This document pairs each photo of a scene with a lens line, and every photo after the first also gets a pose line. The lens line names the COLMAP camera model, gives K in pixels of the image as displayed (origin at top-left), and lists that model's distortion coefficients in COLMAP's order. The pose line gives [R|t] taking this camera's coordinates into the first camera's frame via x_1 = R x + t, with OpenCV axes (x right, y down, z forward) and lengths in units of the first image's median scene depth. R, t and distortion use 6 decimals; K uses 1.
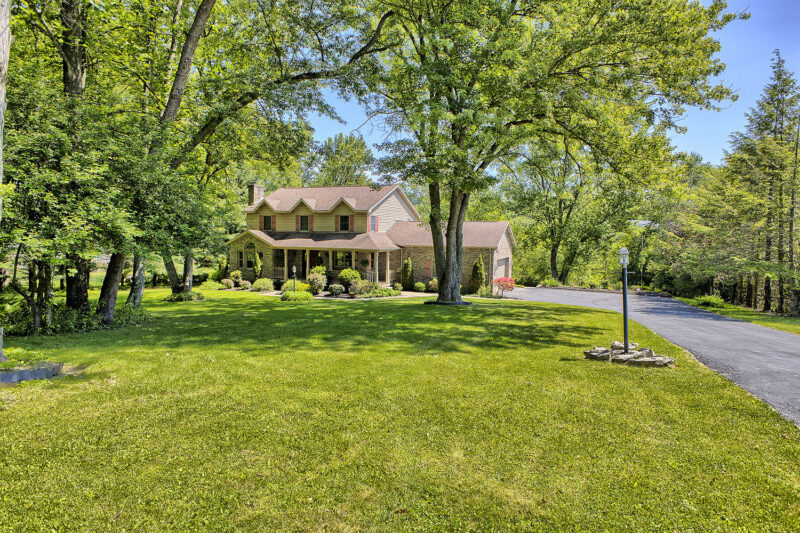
lens RADIAL K [[459.4, 0, 400.0], [0, 459.4, 266.5], [0, 0, 1]] dist [0.003249, 0.000234]
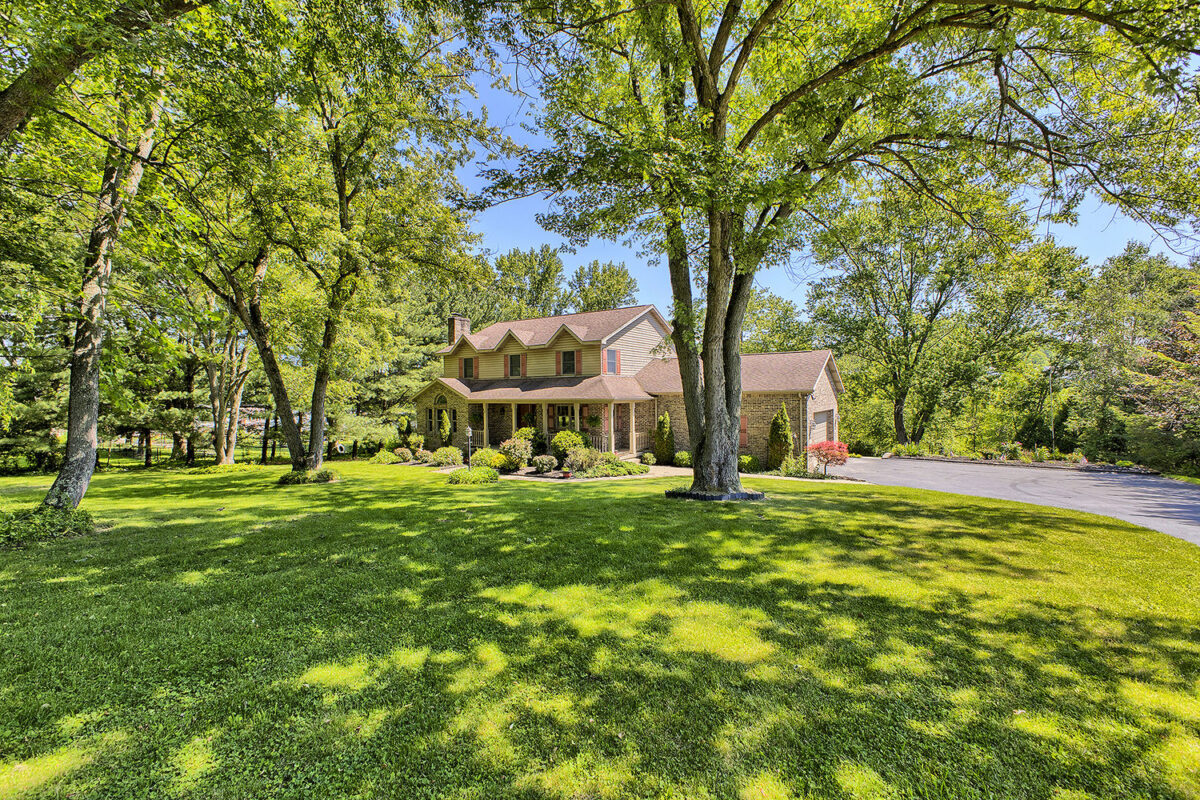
lens RADIAL K [[524.6, 0, 600.0], [0, 524.6, 400.0], [0, 0, 1]] dist [-0.002105, -0.000041]
pose [[0.984697, -0.023925, -0.172622, 0.055355], [0.013525, 0.998035, -0.061174, 0.007200], [0.173747, 0.057903, 0.983087, 0.275851]]
